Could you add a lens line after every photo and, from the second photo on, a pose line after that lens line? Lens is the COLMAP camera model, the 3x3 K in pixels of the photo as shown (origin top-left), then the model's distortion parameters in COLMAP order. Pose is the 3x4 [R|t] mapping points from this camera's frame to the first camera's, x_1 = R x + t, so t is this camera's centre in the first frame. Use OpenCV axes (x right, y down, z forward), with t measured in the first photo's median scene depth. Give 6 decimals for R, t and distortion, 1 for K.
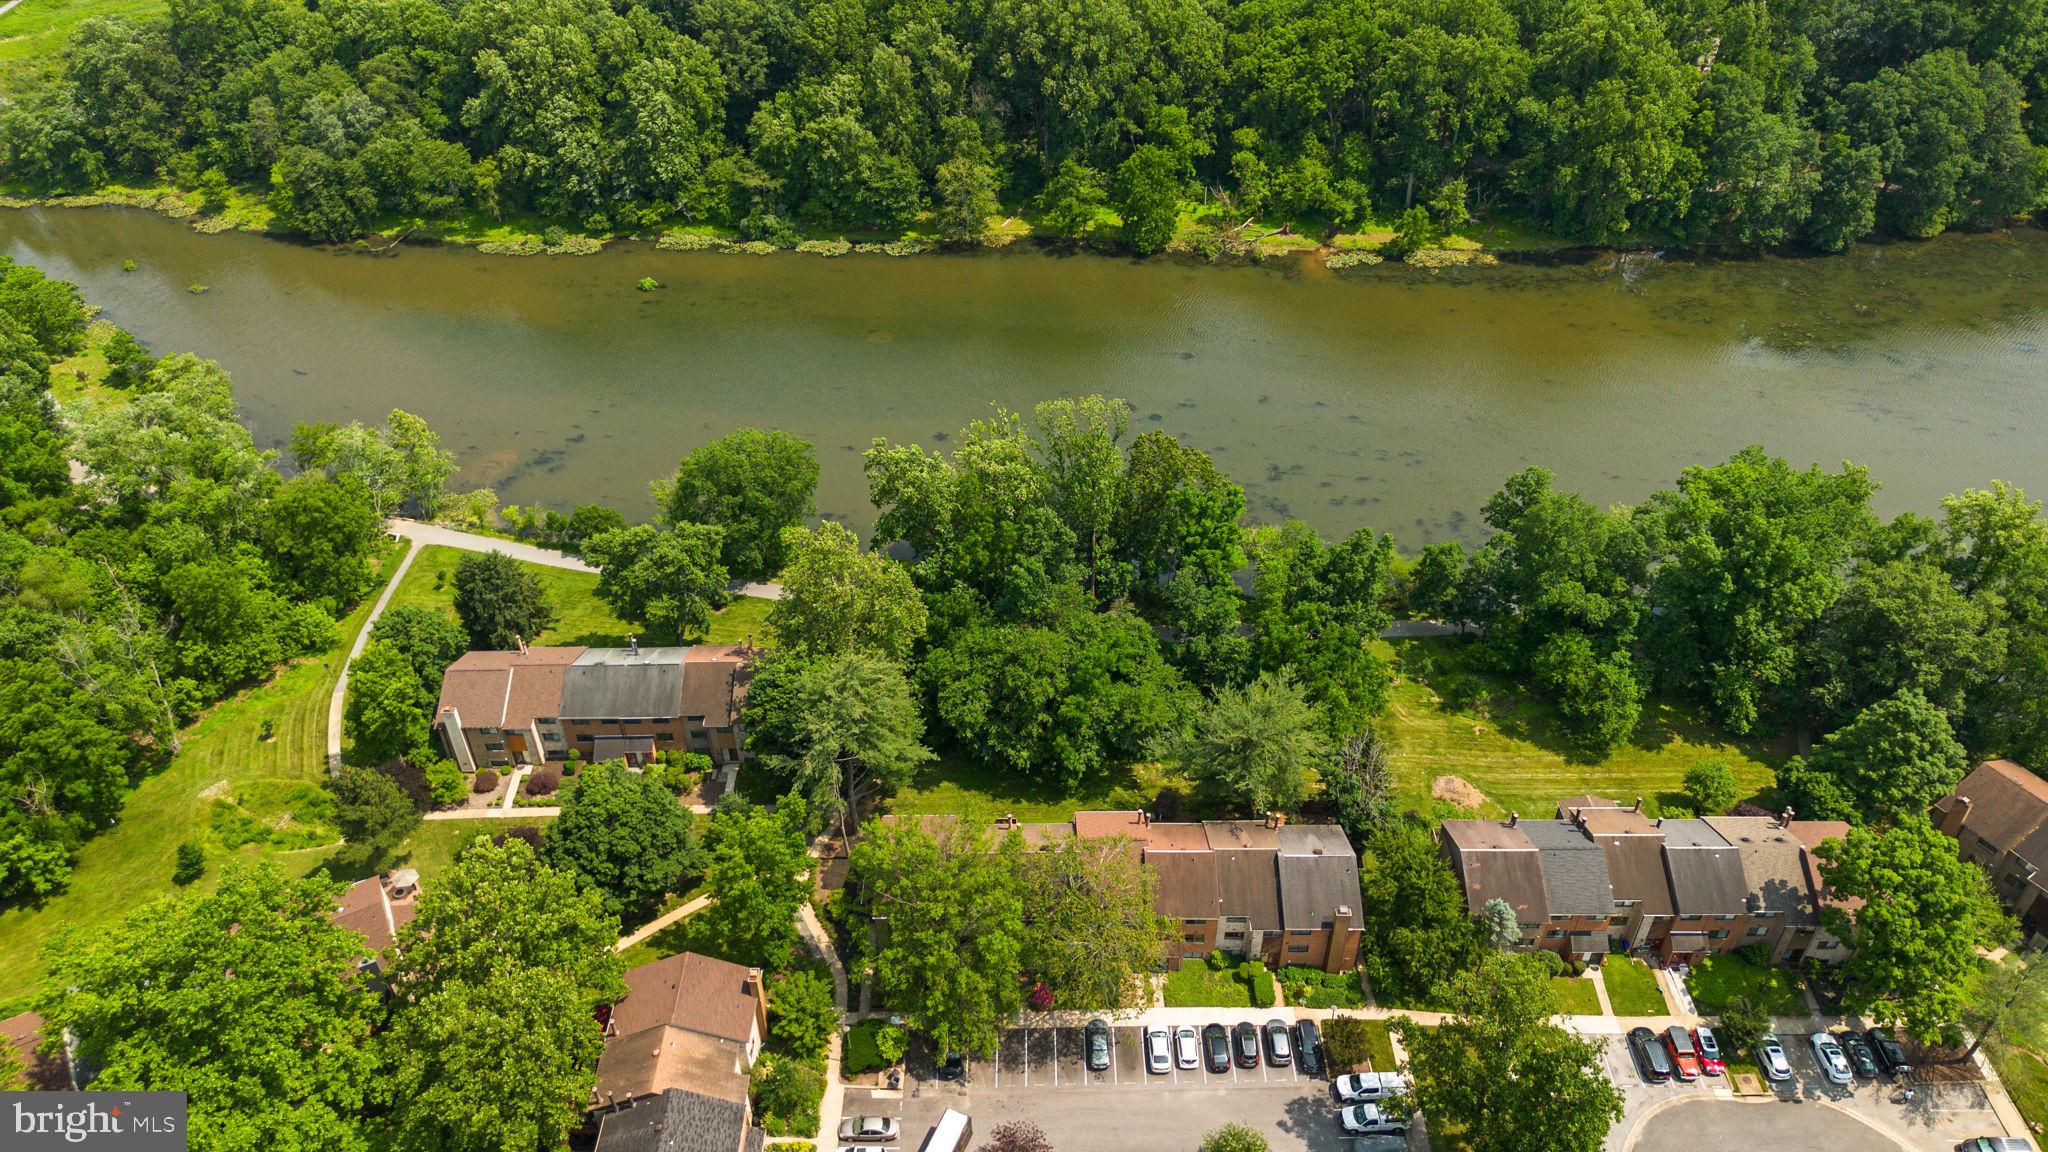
lens RADIAL K [[1446.2, 0, 1024.0], [0, 1446.2, 576.0], [0, 0, 1]] dist [0.063607, -0.065649]
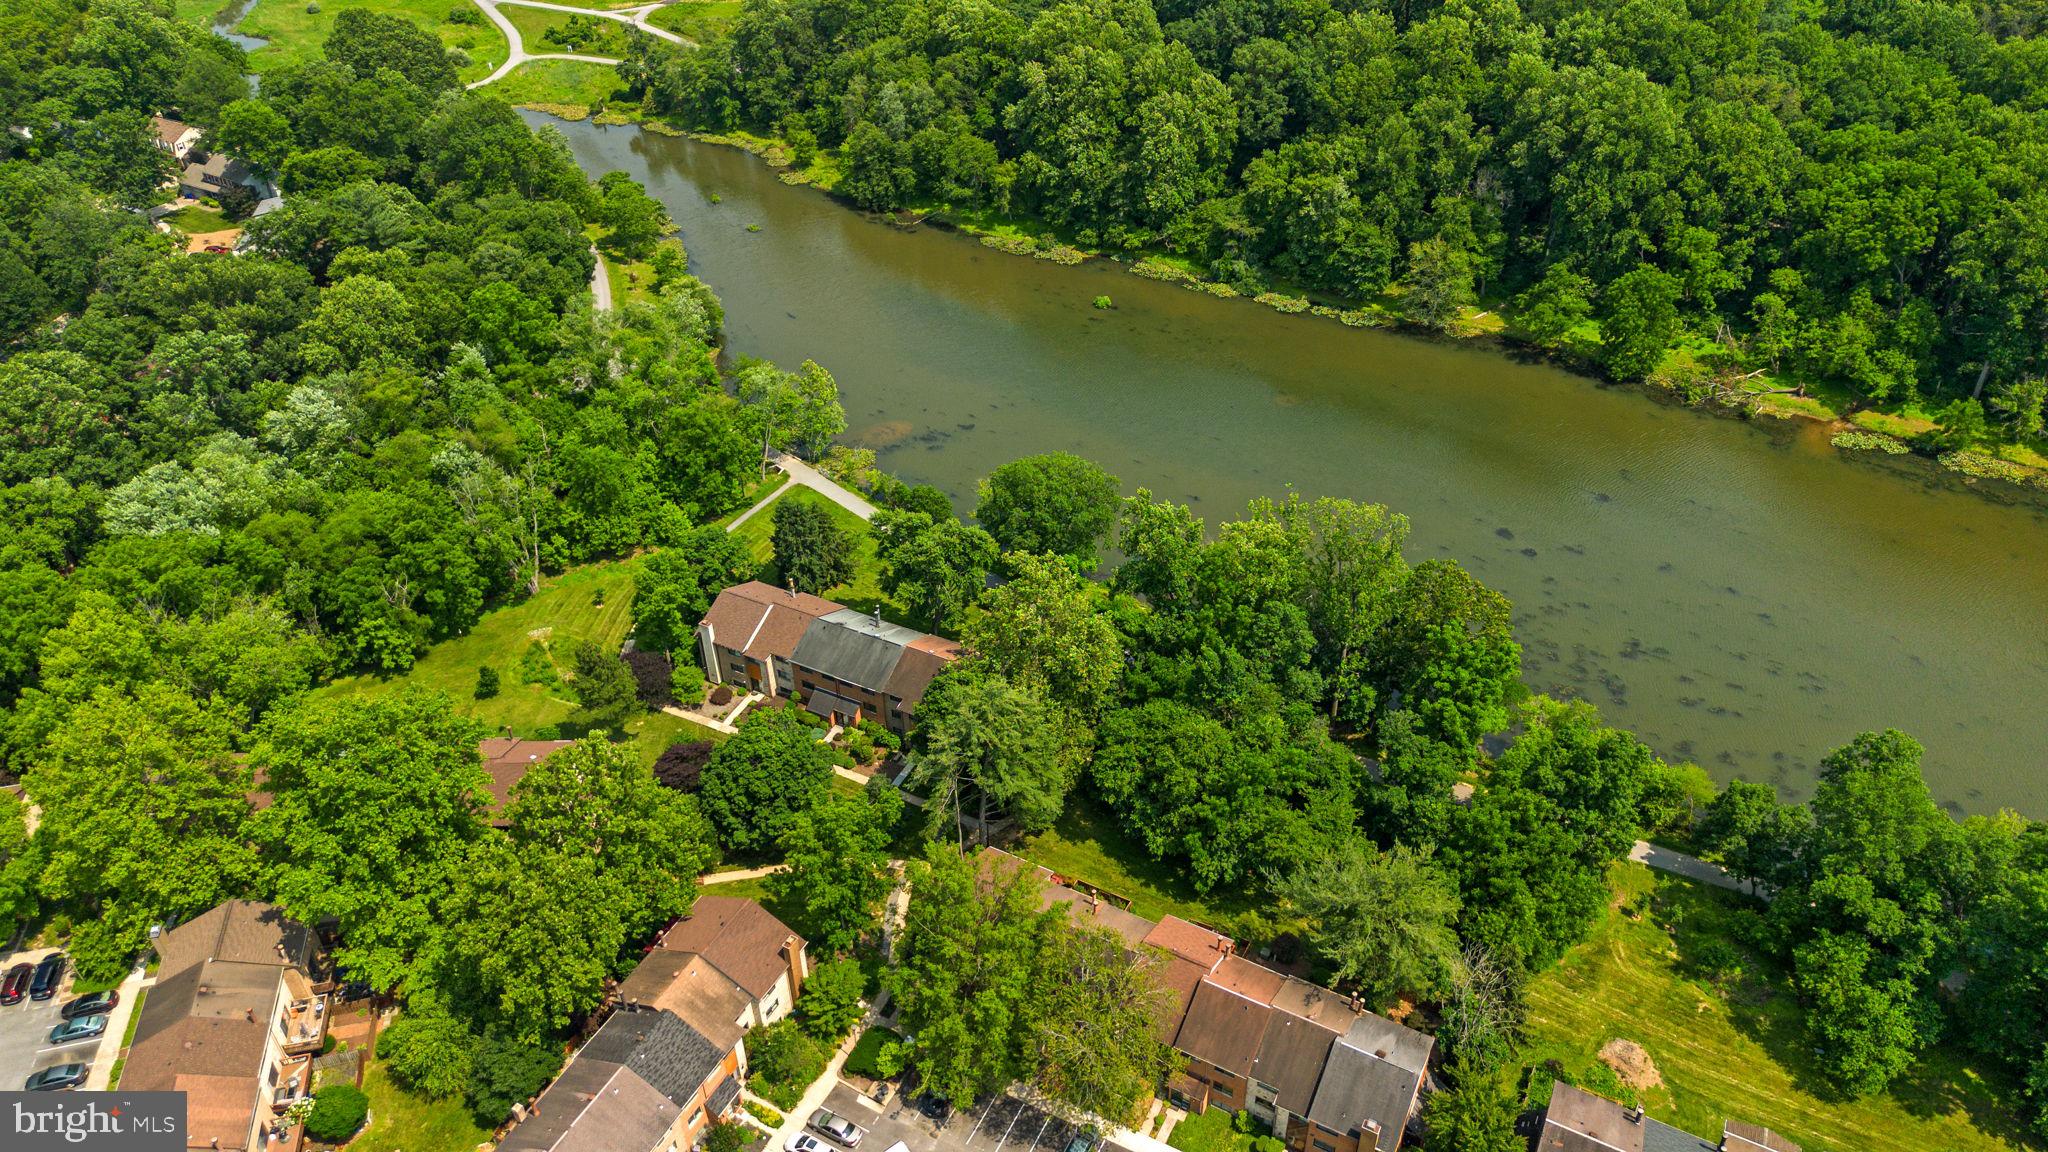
lens RADIAL K [[1446.2, 0, 1024.0], [0, 1446.2, 576.0], [0, 0, 1]] dist [0.063607, -0.065649]
pose [[0.881821, 0.278008, -0.380924, 0.228736], [-0.288015, 0.957099, 0.031774, -0.047504], [0.373415, 0.081692, 0.924060, 0.058355]]
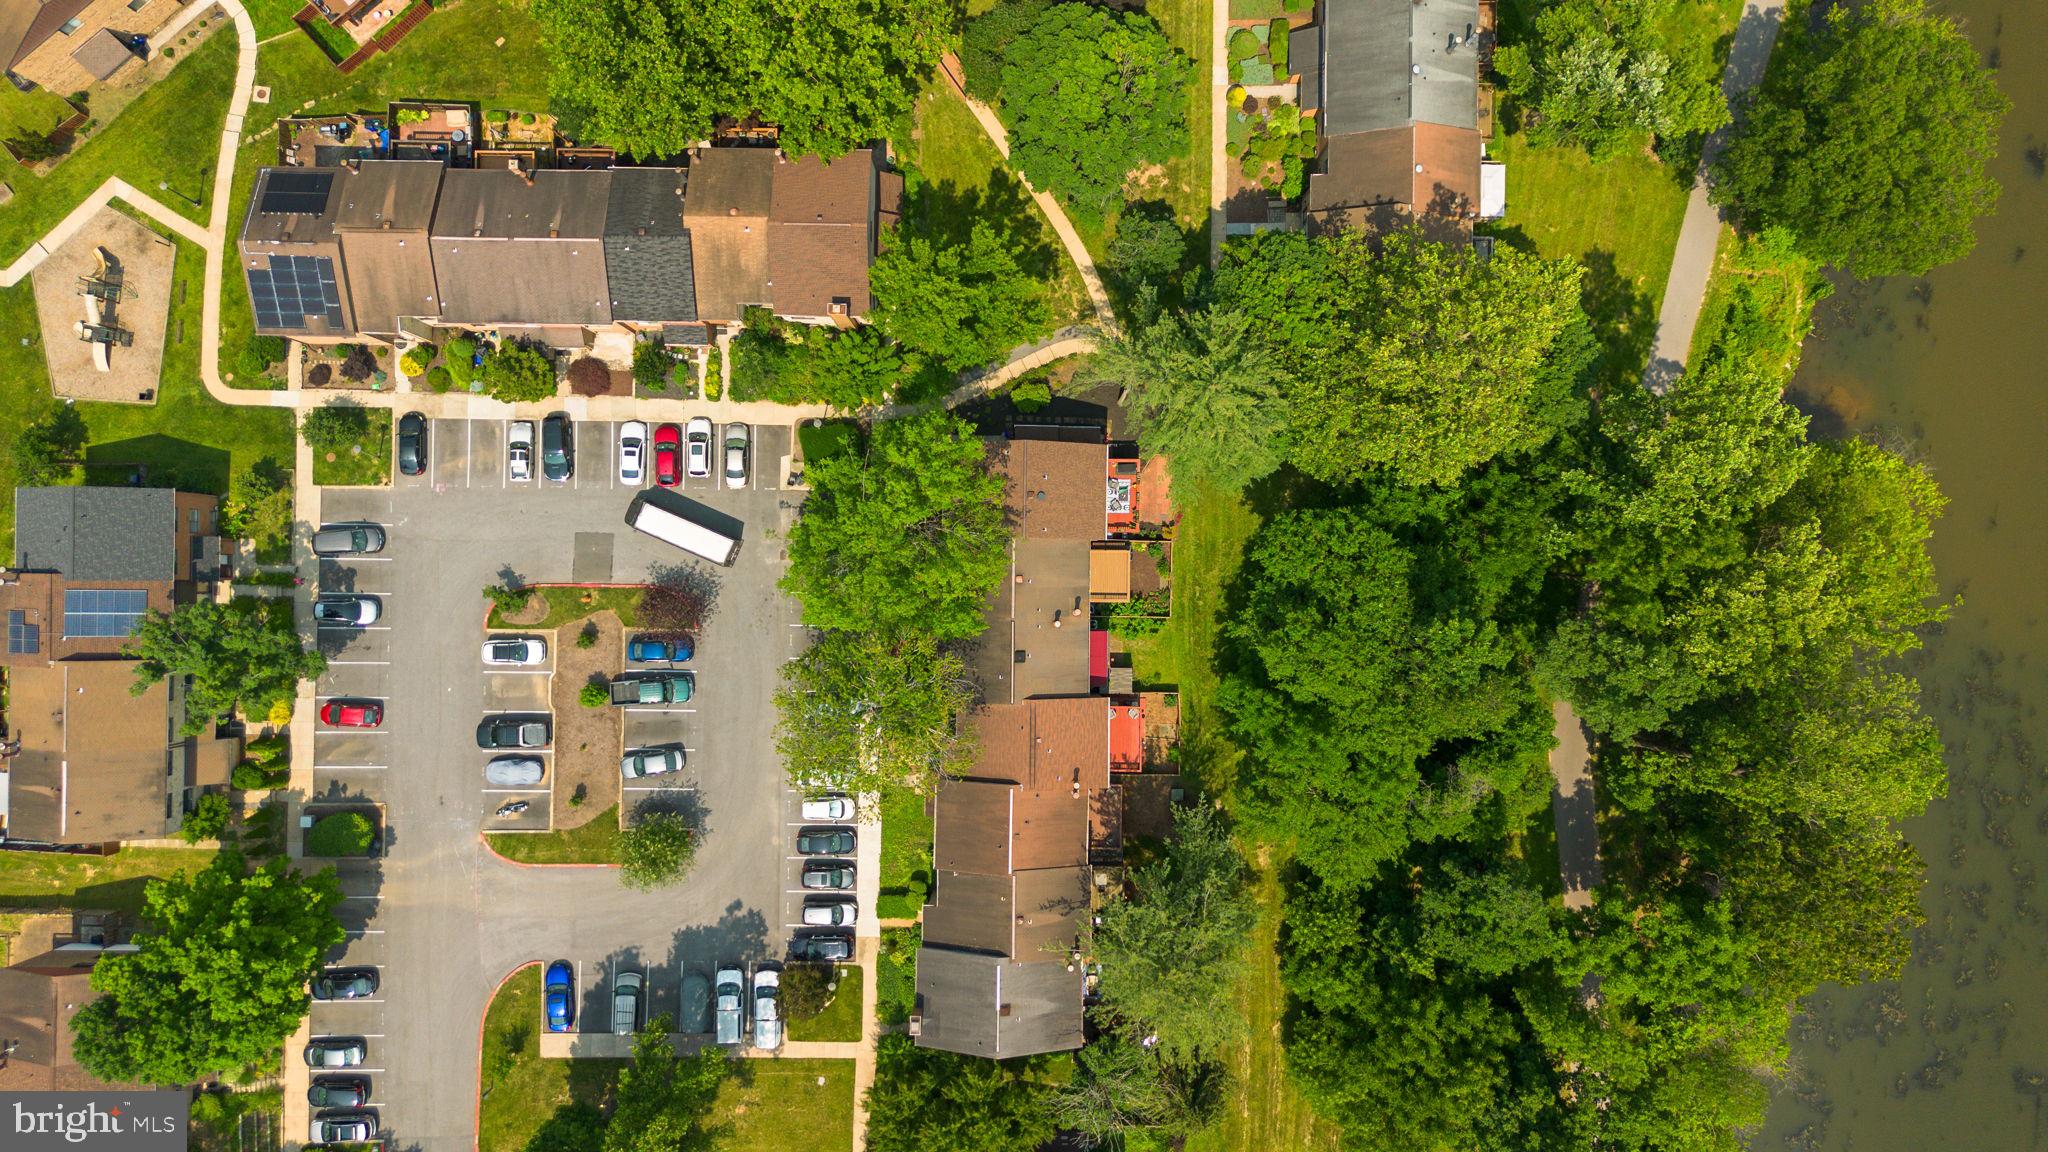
lens RADIAL K [[1446.2, 0, 1024.0], [0, 1446.2, 576.0], [0, 0, 1]] dist [0.063607, -0.065649]
pose [[-0.011587, 0.999927, 0.003373, -0.027316], [-0.626486, -0.009889, 0.779370, -0.357275], [0.779347, 0.006918, 0.626555, 0.441490]]
